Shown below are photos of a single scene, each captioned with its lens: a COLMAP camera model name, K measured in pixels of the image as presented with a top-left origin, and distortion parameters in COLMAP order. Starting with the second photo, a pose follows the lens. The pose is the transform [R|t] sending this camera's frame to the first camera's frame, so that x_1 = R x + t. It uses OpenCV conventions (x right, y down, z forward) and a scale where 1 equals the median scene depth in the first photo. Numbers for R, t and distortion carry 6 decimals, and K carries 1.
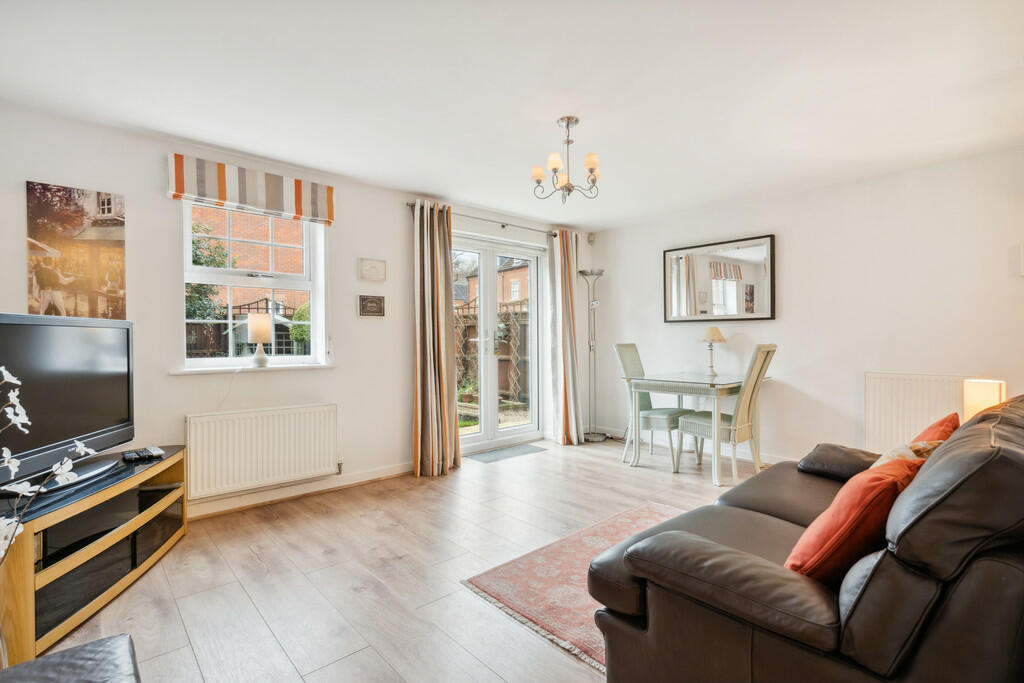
lens RADIAL K [[483.2, 0, 509.6], [0, 483.2, 343.1], [0, 0, 1]] dist [-0.003326, 0.000305]
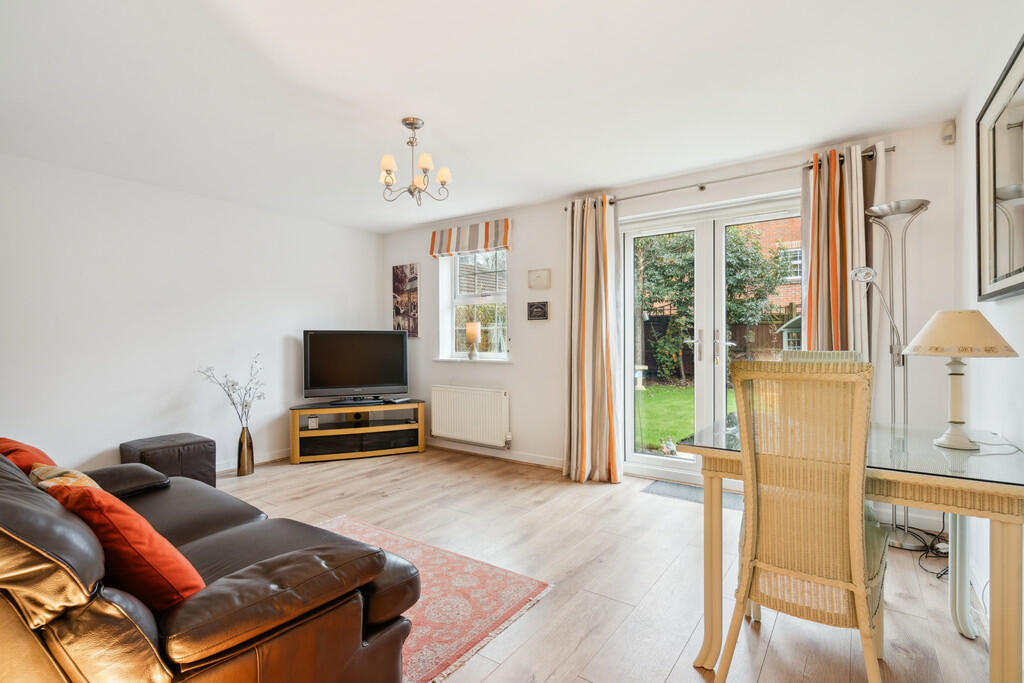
lens RADIAL K [[483.2, 0, 509.6], [0, 483.2, 343.1], [0, 0, 1]] dist [-0.003326, 0.000305]
pose [[0.212575, 0.012072, -0.977070, 0.913095], [-0.007698, 0.999913, 0.010679, -0.015103], [0.977114, 0.005252, 0.212650, 0.786064]]
